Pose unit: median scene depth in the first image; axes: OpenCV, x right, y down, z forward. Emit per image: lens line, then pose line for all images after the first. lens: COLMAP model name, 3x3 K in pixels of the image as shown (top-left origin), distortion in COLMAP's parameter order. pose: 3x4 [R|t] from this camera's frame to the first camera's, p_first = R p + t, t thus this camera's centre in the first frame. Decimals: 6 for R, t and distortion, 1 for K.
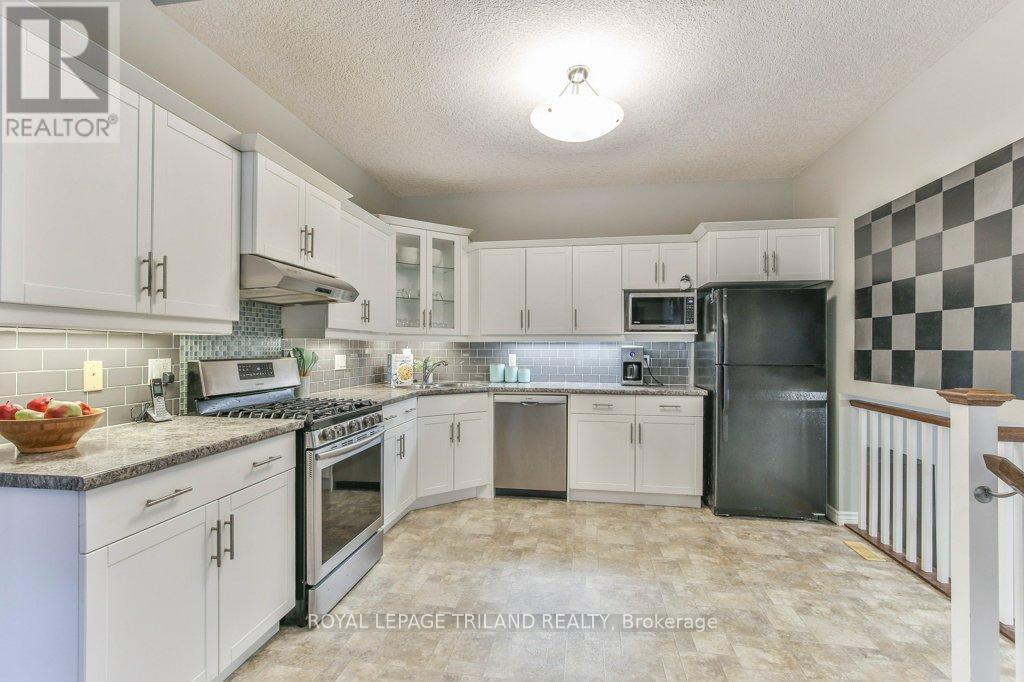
lens RADIAL K [[484.6, 0, 506.6], [0, 484.6, 344.9], [0, 0, 1]] dist [-0.004470, 0.000032]
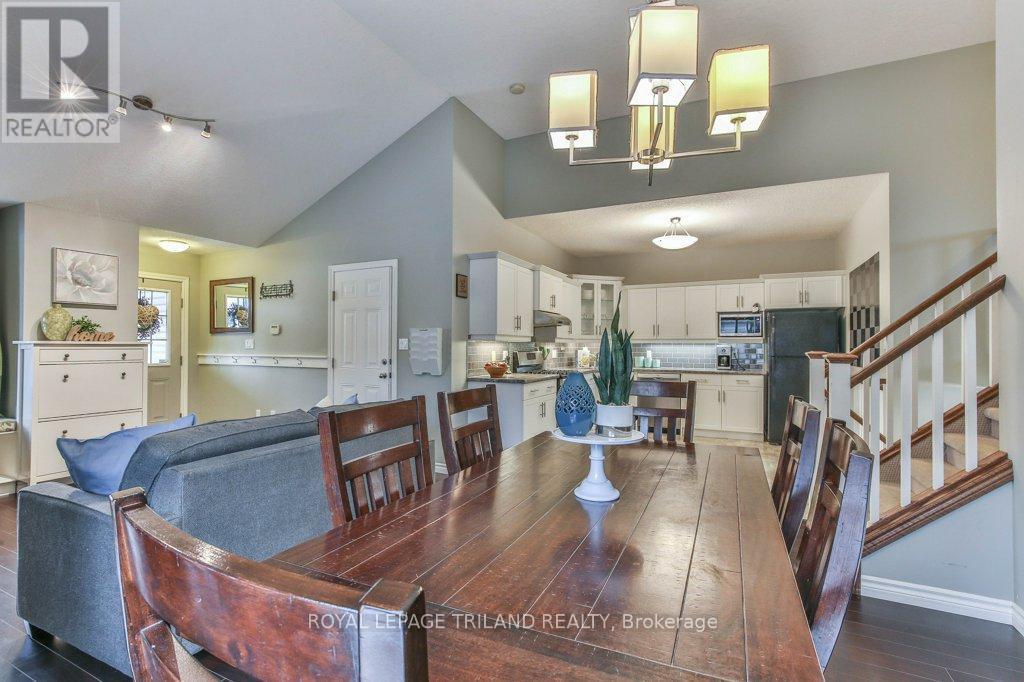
lens RADIAL K [[481.8, 0, 513.4], [0, 481.8, 339.9], [0, 0, 1]] dist [-0.001585, 0.001130]
pose [[0.958542, -0.002137, -0.284944, 0.044717], [0.000229, 0.999977, -0.006728, -0.007340], [0.284952, 0.006384, 0.958521, -0.856383]]
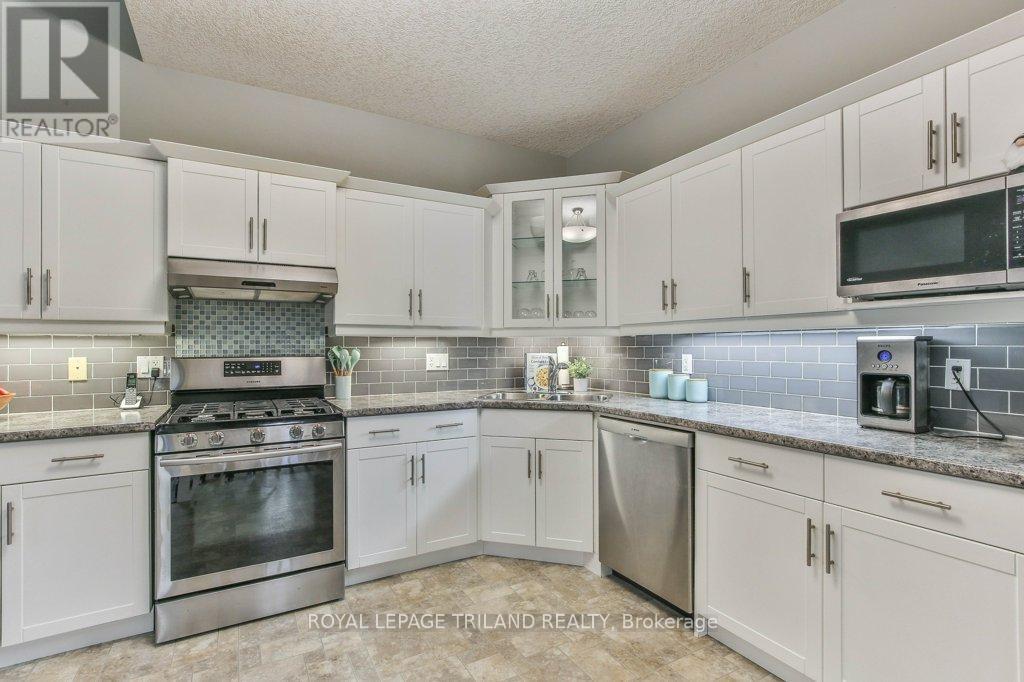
lens RADIAL K [[489.0, 0, 512.0], [0, 489.0, 341.0], [0, 0, 1]] dist [0.002050, 0.000788]
pose [[0.623140, -0.013846, -0.781988, 0.432679], [0.011342, 0.999898, -0.008666, 0.006703], [0.782028, -0.003469, 0.623233, 0.527555]]
